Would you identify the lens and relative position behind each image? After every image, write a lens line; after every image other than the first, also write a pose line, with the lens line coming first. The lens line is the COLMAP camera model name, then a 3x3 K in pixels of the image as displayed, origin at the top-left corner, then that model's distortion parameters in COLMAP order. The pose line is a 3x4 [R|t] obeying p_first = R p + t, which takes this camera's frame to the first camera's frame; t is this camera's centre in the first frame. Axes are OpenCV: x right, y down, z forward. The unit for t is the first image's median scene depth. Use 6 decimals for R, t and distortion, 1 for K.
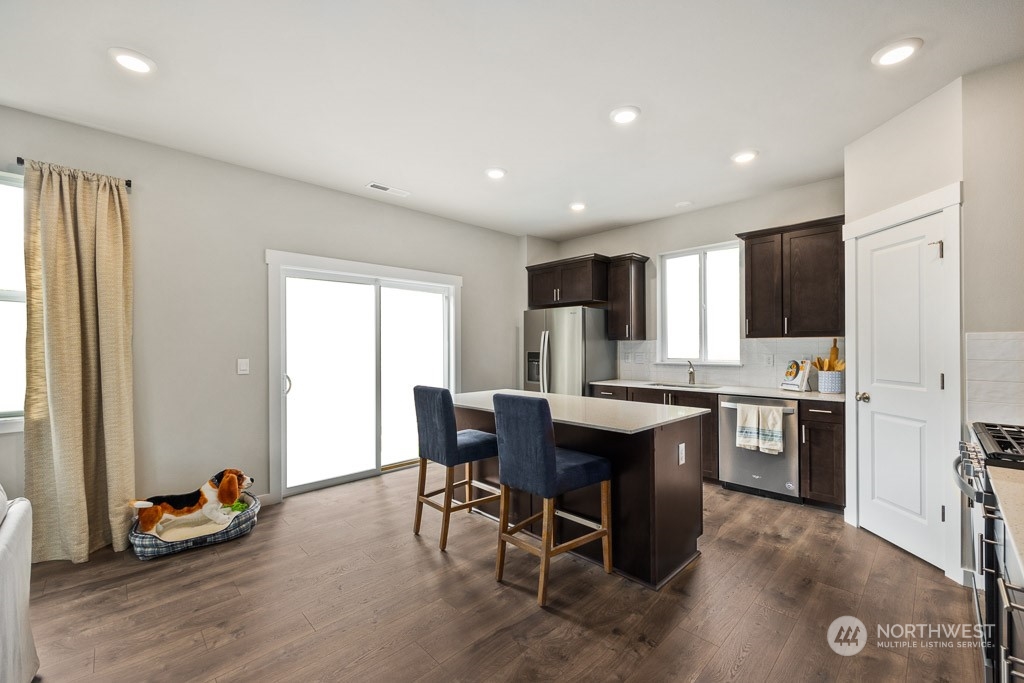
lens RADIAL K [[409.6, 0, 512.0], [0, 409.6, 341.5], [0, 0, 1]] dist [-0.001446, -0.000311]
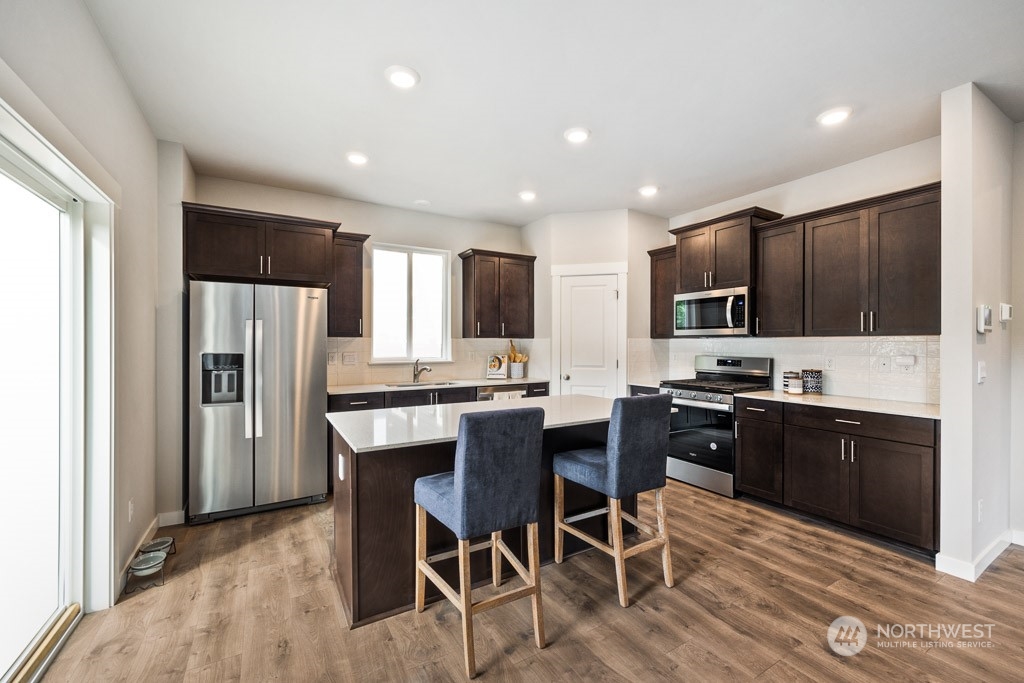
lens RADIAL K [[422.2, 0, 512.0], [0, 422.2, 341.5], [0, 0, 1]] dist [-0.000382, 0.000123]
pose [[0.232822, 0.007648, 0.972489, -0.623818], [-0.013764, 0.999895, -0.004568, 0.005841], [-0.972422, -0.012322, 0.232902, 0.648662]]
